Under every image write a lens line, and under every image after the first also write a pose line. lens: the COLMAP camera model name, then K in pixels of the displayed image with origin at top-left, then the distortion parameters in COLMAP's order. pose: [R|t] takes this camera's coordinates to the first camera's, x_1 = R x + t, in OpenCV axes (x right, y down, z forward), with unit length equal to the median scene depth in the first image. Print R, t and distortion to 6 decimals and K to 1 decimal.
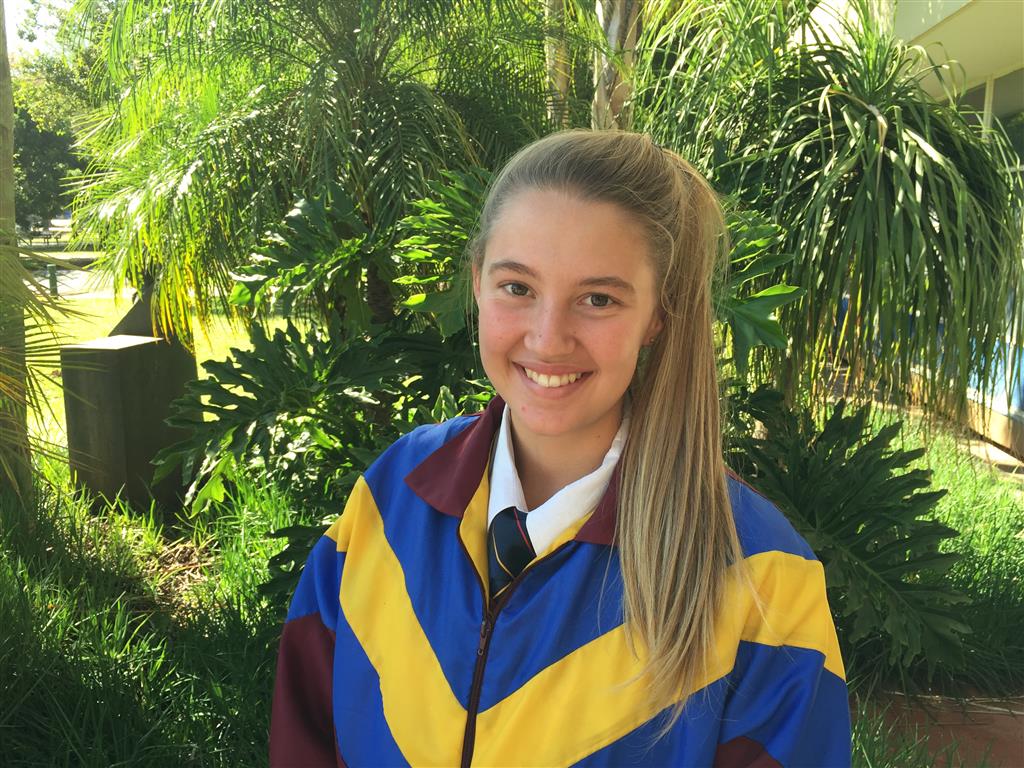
lens RADIAL K [[867.0, 0, 526.9], [0, 867.0, 410.3], [0, 0, 1]] dist [0.069553, -0.109992]
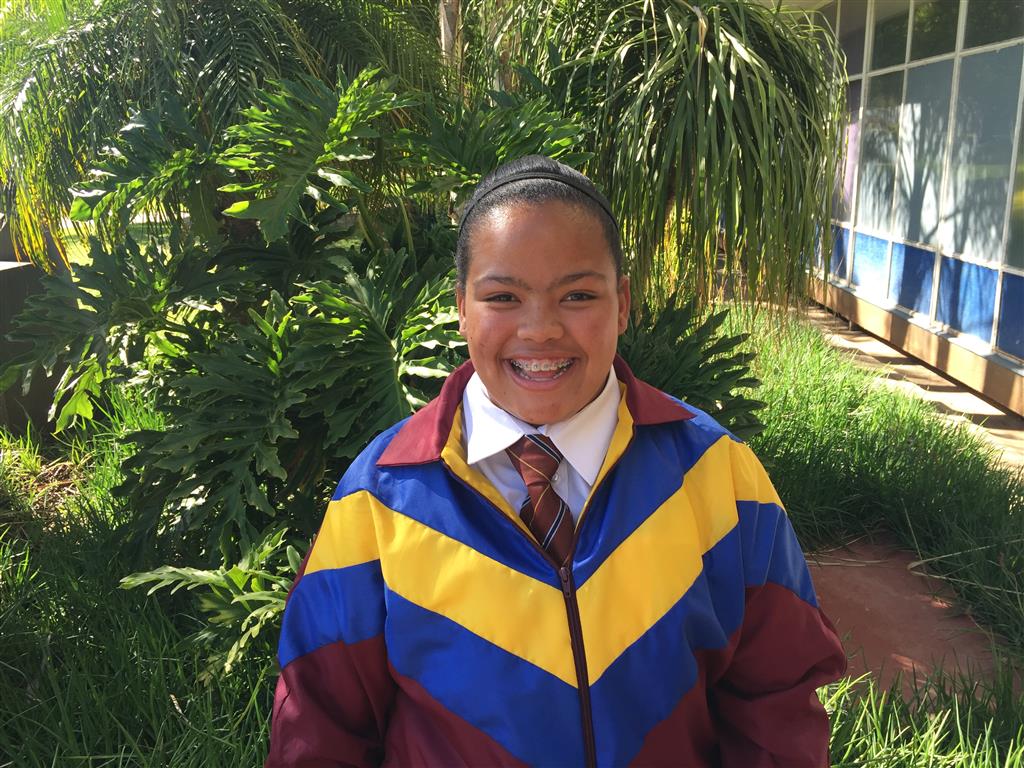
lens RADIAL K [[859.2, 0, 518.3], [0, 859.2, 399.2], [0, 0, 1]] dist [0.079905, -0.110076]
pose [[0.996653, -0.049466, 0.065090, 0.091933], [0.044073, 0.995671, 0.081833, 0.022935], [-0.068856, -0.078690, 0.994518, -0.051590]]
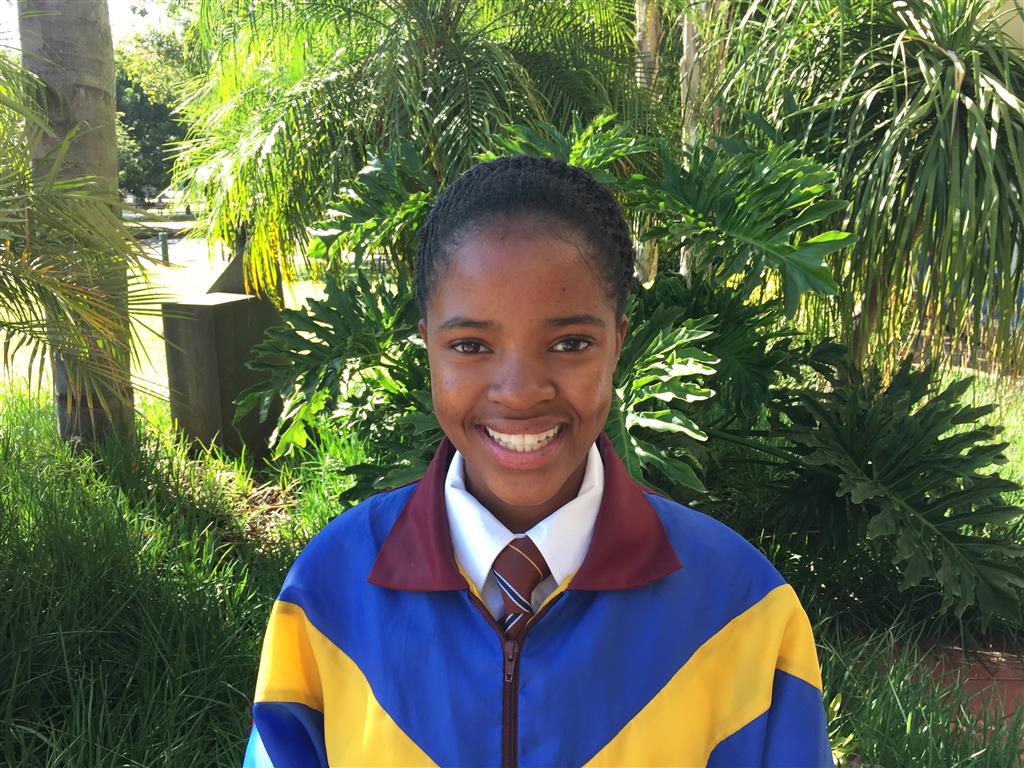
lens RADIAL K [[867.0, 0, 526.9], [0, 867.0, 410.3], [0, 0, 1]] dist [0.069553, -0.109992]
pose [[0.994274, 0.015827, -0.105681, 0.035953], [-0.012041, 0.999266, 0.036369, 0.020236], [0.106179, -0.034888, 0.993735, -0.027370]]
